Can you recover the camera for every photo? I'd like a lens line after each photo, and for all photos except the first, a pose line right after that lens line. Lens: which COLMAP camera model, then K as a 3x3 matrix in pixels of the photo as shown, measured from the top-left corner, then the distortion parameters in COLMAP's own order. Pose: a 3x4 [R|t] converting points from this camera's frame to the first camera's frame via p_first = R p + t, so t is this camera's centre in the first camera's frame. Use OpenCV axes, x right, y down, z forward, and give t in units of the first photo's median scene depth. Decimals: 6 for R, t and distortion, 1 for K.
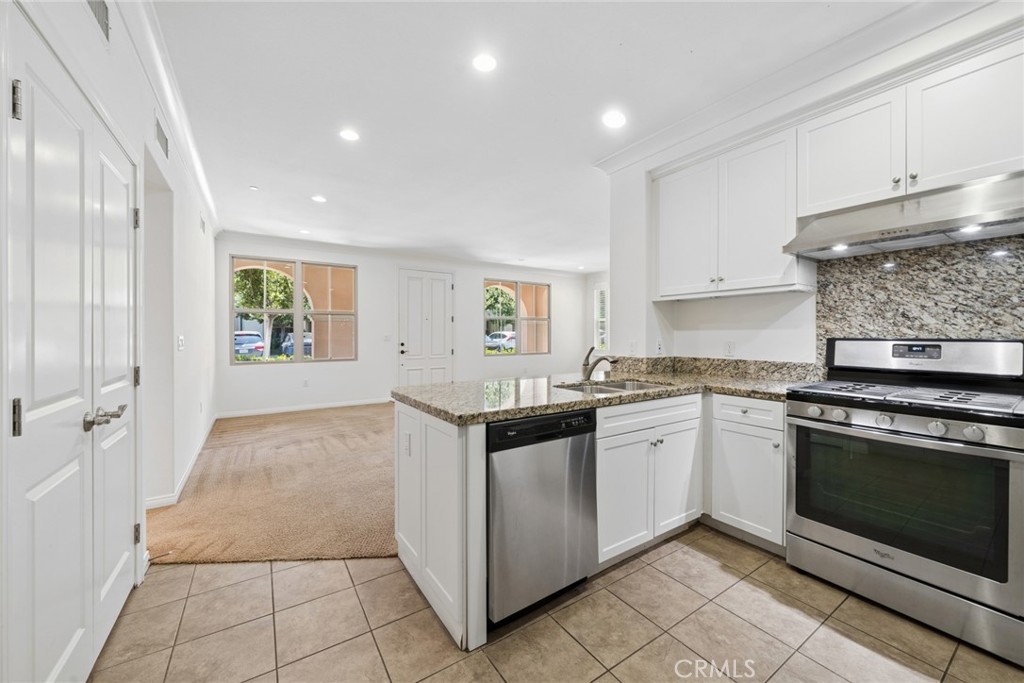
lens RADIAL K [[387.0, 0, 510.6], [0, 387.0, 336.0], [0, 0, 1]] dist [-0.000773, 0.000167]
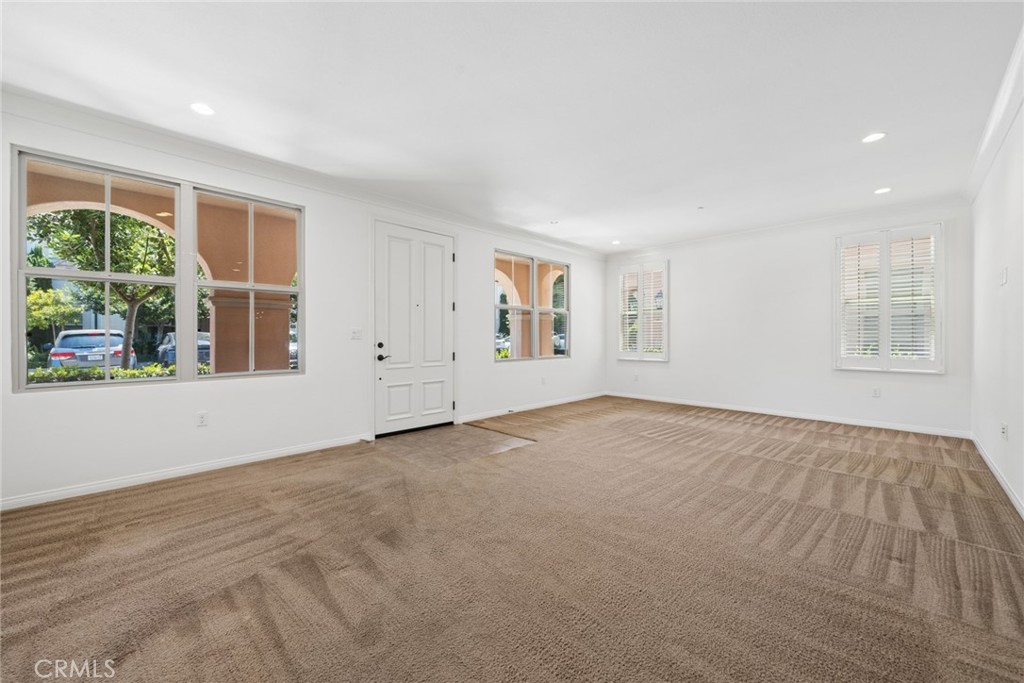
lens RADIAL K [[393.2, 0, 510.2], [0, 393.2, 336.6], [0, 0, 1]] dist [0.000669, 0.000130]
pose [[0.981354, 0.000834, 0.192208, -0.597902], [-0.000098, 0.999993, -0.003837, 0.031285], [-0.192210, 0.003747, 0.981347, 1.066606]]
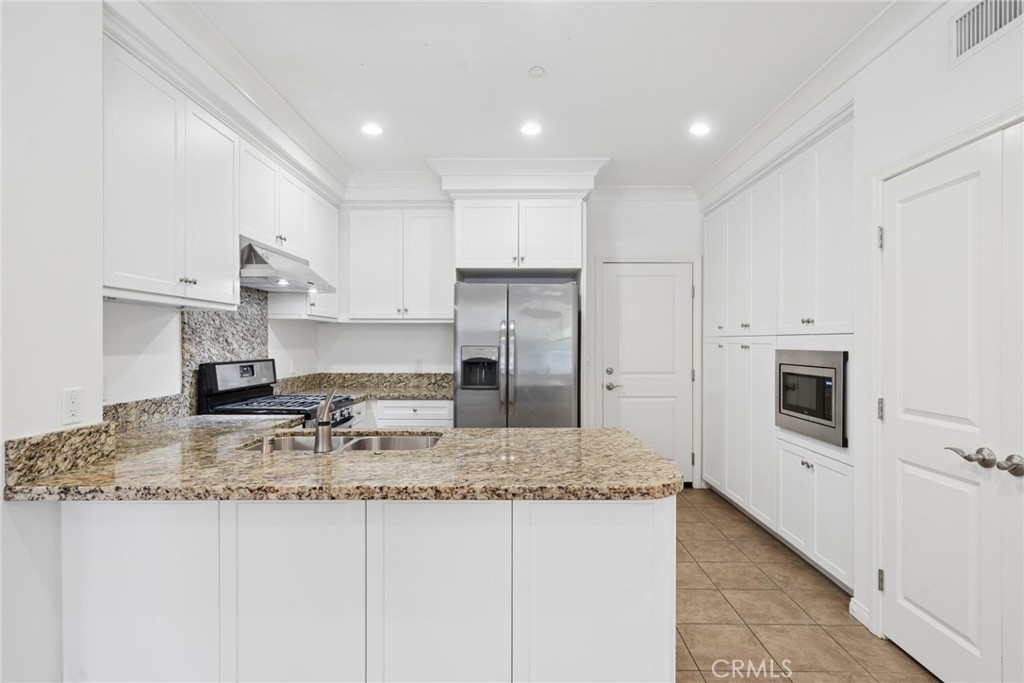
lens RADIAL K [[507.6, 0, 511.2], [0, 507.6, 344.2], [0, 0, 1]] dist [0.000978, -0.000106]
pose [[-0.826913, -0.001963, 0.562326, -0.470223], [0.002153, 0.999976, 0.006657, -0.046337], [-0.562325, 0.006716, -0.826889, 1.588899]]
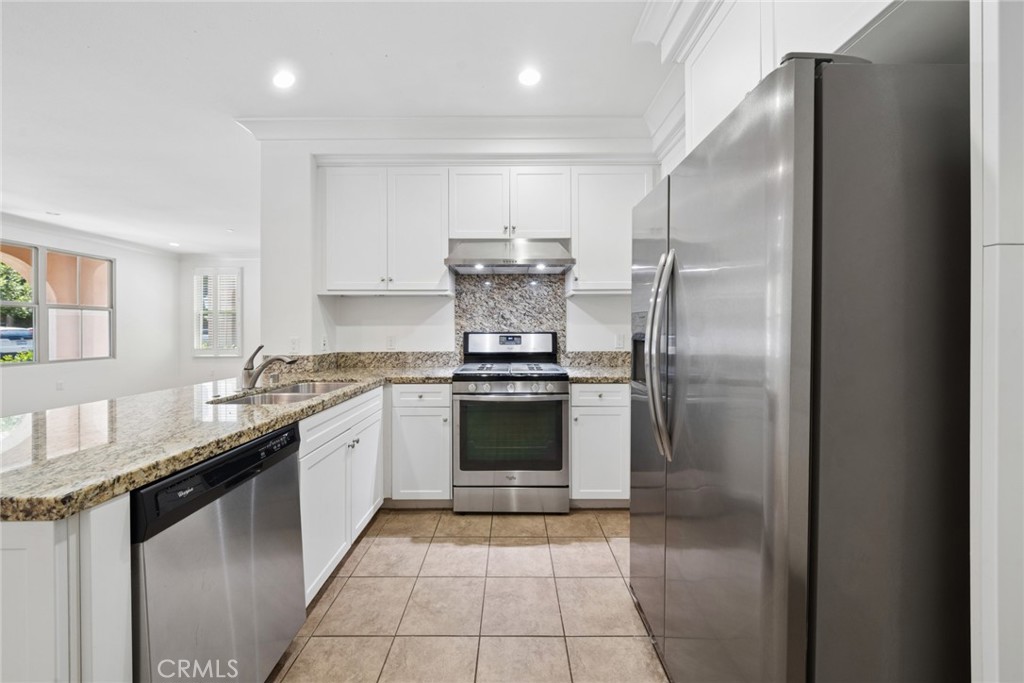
lens RADIAL K [[353.5, 0, 509.9], [0, 353.5, 330.3], [0, 0, 1]] dist [-0.000828, -0.000080]
pose [[0.557624, -0.003272, 0.830087, -0.114437], [0.006339, 0.999980, -0.000316, 0.000129], [-0.830070, 0.005438, 0.557633, 0.176292]]
